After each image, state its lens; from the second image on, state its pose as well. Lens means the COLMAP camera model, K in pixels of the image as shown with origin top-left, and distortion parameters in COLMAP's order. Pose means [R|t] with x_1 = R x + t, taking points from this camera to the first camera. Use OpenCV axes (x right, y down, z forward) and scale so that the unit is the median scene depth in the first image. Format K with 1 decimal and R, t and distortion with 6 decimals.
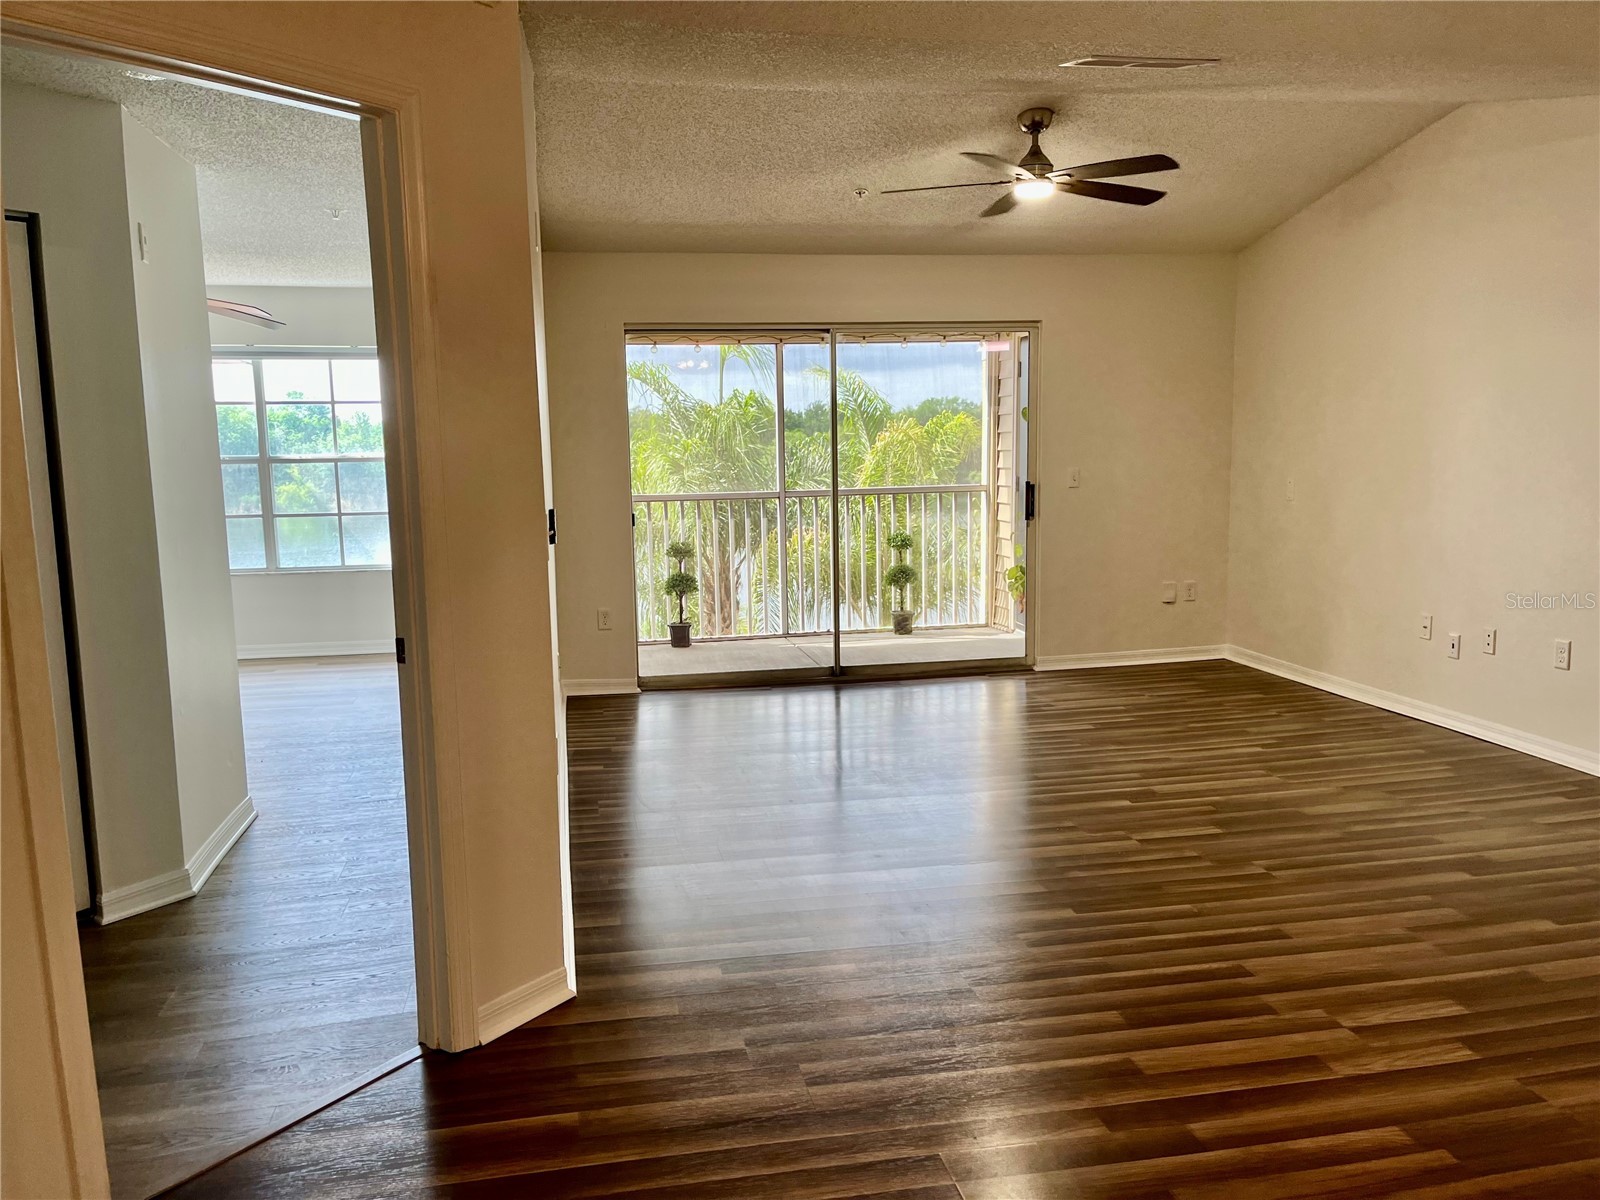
lens RADIAL K [[1209.2, 0, 800.0], [0, 1209.2, 600.0], [0, 0, 1]] dist [0.070298, -0.102031]
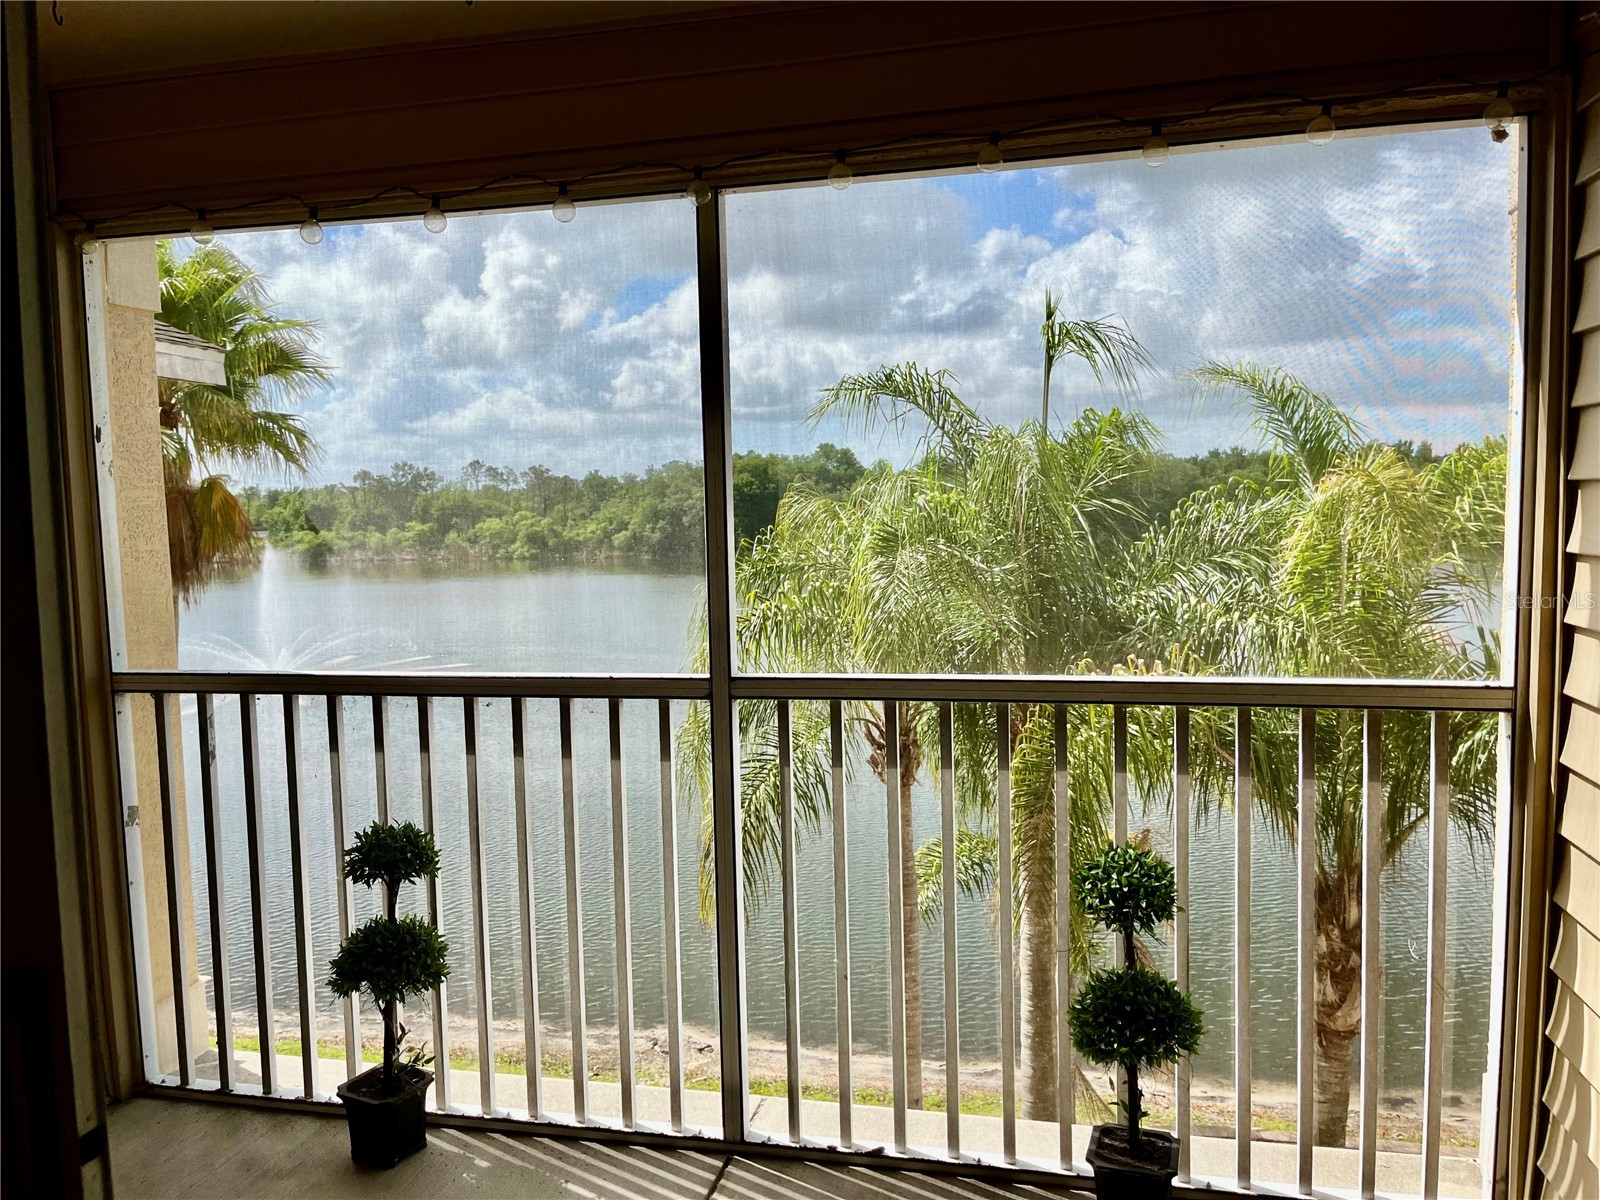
lens RADIAL K [[1209.2, 0, 800.0], [0, 1209.2, 600.0], [0, 0, 1]] dist [0.070298, -0.102031]
pose [[0.905799, 0.034646, -0.422290, 0.202314], [-0.051067, 0.998313, -0.027632, -0.158710], [0.420620, 0.046594, 0.906040, 1.126621]]
